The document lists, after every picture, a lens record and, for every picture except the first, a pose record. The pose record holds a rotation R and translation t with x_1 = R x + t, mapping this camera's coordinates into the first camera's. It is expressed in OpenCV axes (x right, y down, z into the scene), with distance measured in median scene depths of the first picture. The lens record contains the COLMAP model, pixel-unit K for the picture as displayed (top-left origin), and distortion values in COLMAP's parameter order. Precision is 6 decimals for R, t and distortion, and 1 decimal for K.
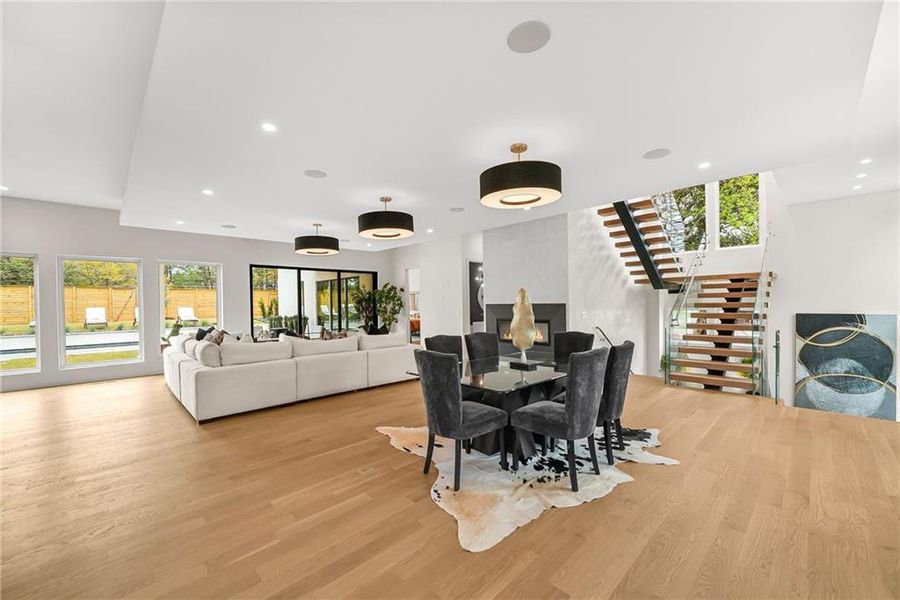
lens RADIAL K [[355.4, 0, 459.8], [0, 355.4, 300.4], [0, 0, 1]] dist [0.000465, 0.000798]
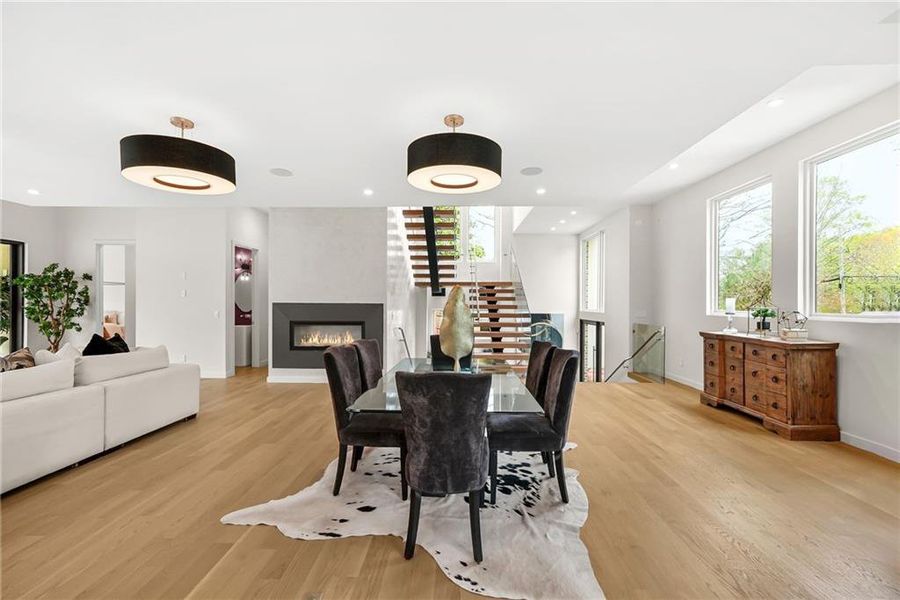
lens RADIAL K [[355.4, 0, 448.3], [0, 355.4, 301.7], [0, 0, 1]] dist [0.000465, 0.000798]
pose [[0.726162, 0.019377, 0.687251, -0.231795], [-0.021513, 0.999754, -0.005457, 0.005669], [-0.687187, -0.010822, 0.726400, 0.217906]]
